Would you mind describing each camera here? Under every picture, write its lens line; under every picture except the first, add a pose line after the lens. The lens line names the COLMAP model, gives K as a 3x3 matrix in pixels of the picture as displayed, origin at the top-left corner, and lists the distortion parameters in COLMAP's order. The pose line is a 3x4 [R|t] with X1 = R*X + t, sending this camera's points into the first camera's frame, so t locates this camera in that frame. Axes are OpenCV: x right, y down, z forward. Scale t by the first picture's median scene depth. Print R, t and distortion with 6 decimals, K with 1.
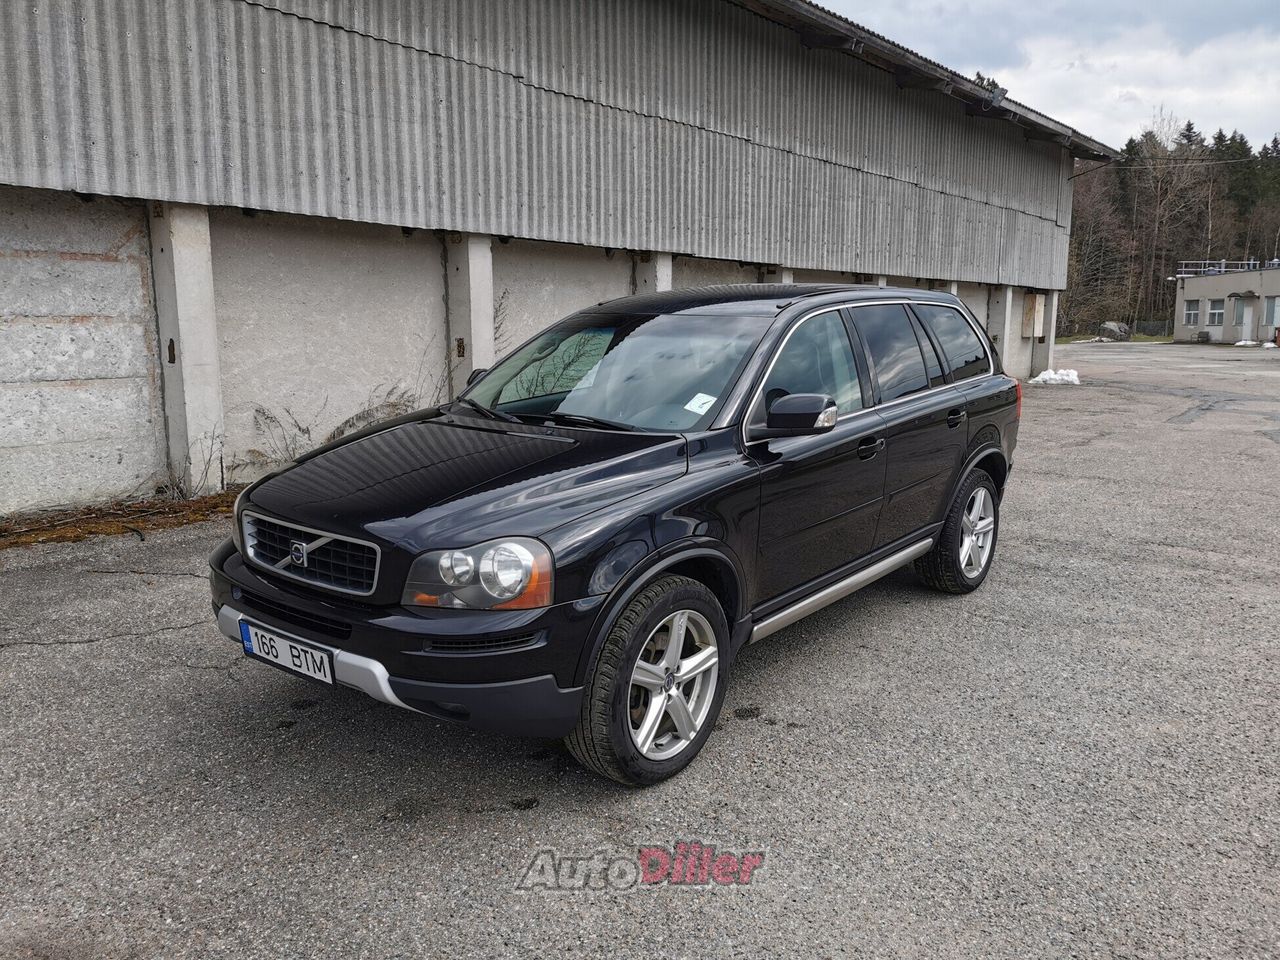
lens RADIAL K [[976.9, 0, 662.1], [0, 976.9, 488.6], [0, 0, 1]] dist [0.048132, -0.061217]
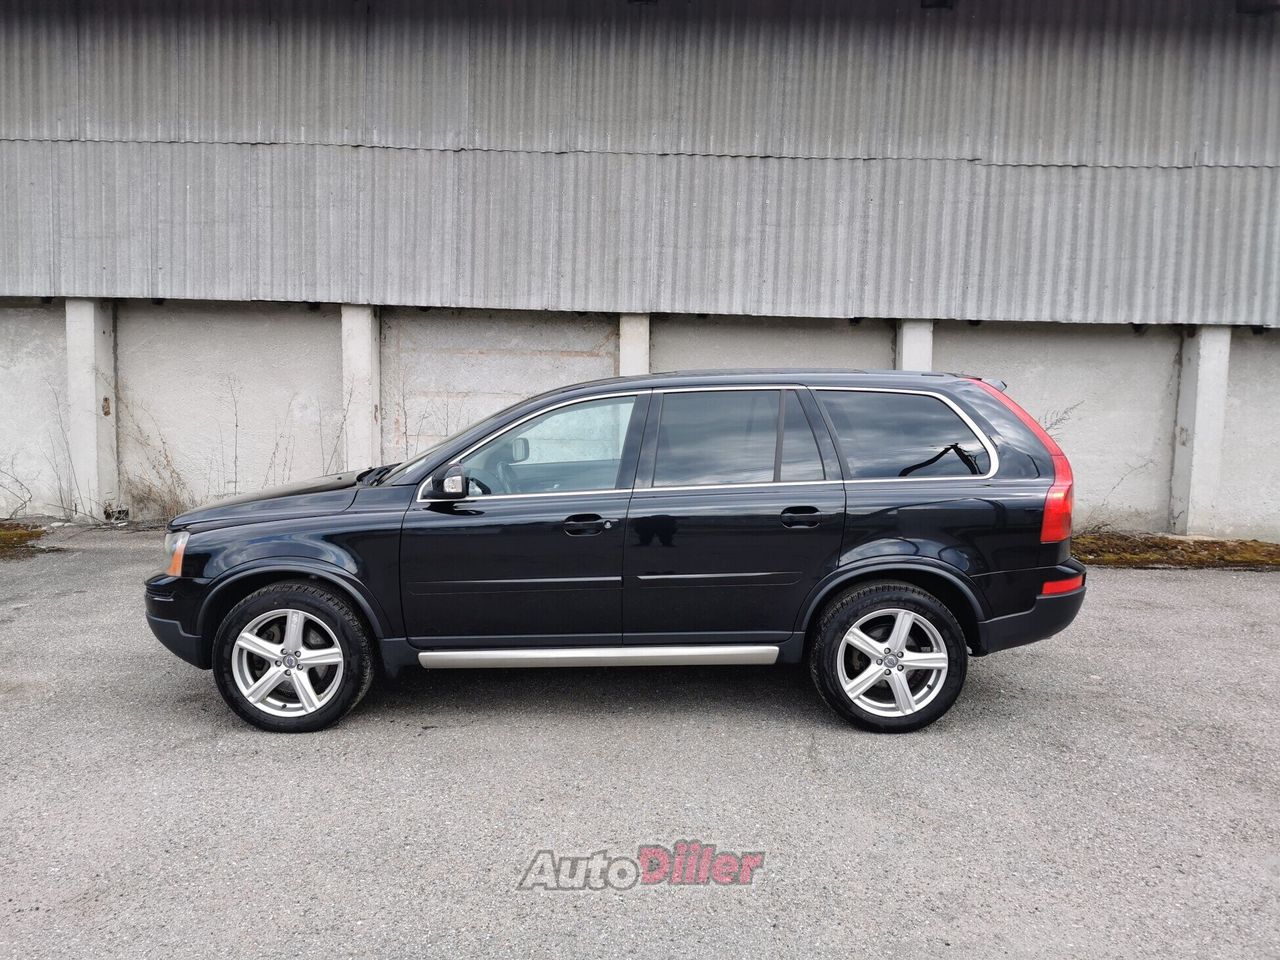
lens RADIAL K [[940.4, 0, 645.8], [0, 940.4, 476.5], [0, 0, 1]] dist [0.047620, -0.034755]
pose [[0.604406, 0.067121, -0.793844, 0.460469], [-0.152383, 0.987787, -0.032500, -0.024814], [0.781968, 0.140611, 0.607252, 0.221159]]
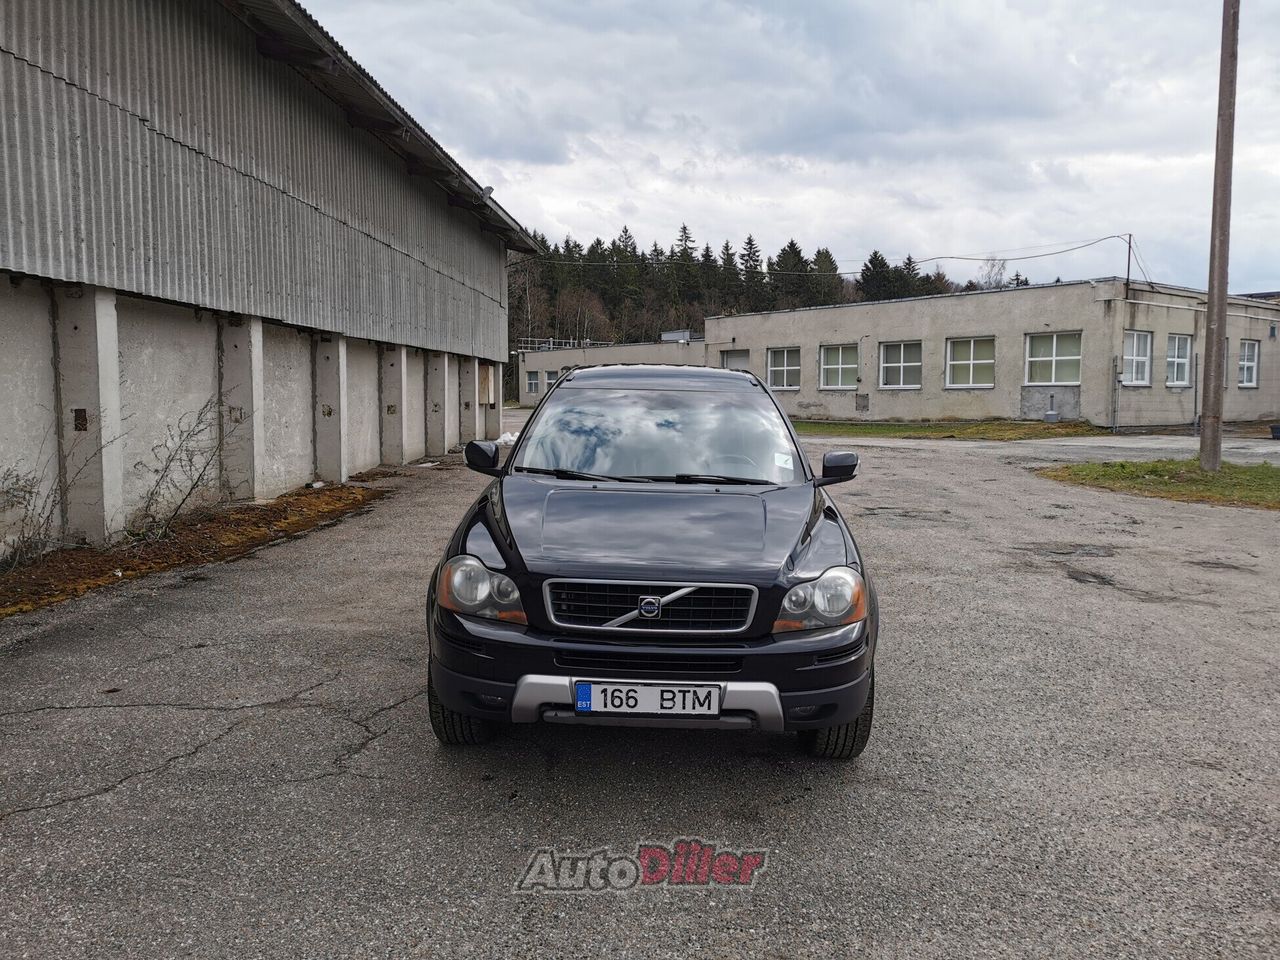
lens RADIAL K [[976.9, 0, 654.4], [0, 976.9, 487.4], [0, 0, 1]] dist [0.048132, -0.061217]
pose [[0.799358, -0.055348, 0.598300, -0.350374], [0.095082, 0.994854, -0.035002, -0.010115], [-0.593284, 0.084866, 0.800507, 0.035661]]
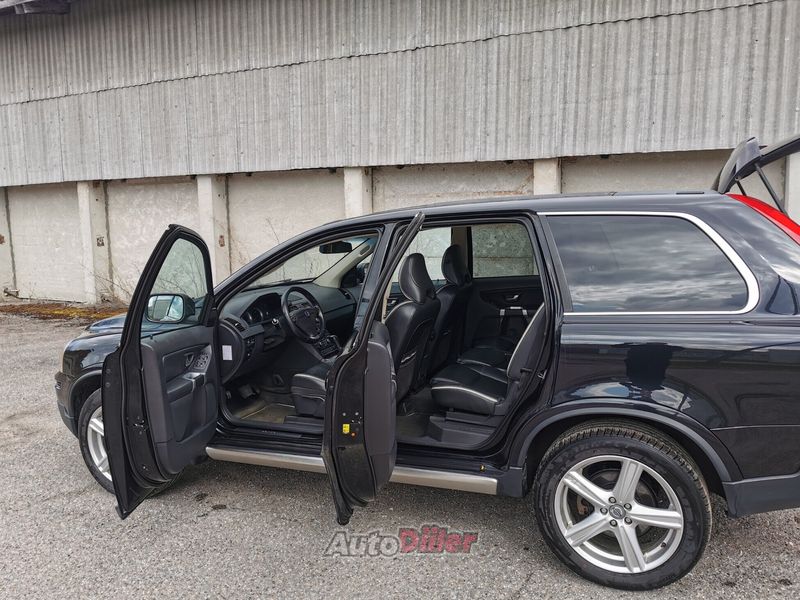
lens RADIAL K [[595.0, 0, 411.6], [0, 595.0, 299.7], [0, 0, 1]] dist [0.056770, -0.059565]
pose [[0.267631, 0.104064, -0.957885, 0.395669], [-0.153270, 0.986090, 0.064305, -0.064157], [0.951253, 0.129605, 0.279858, 0.429327]]
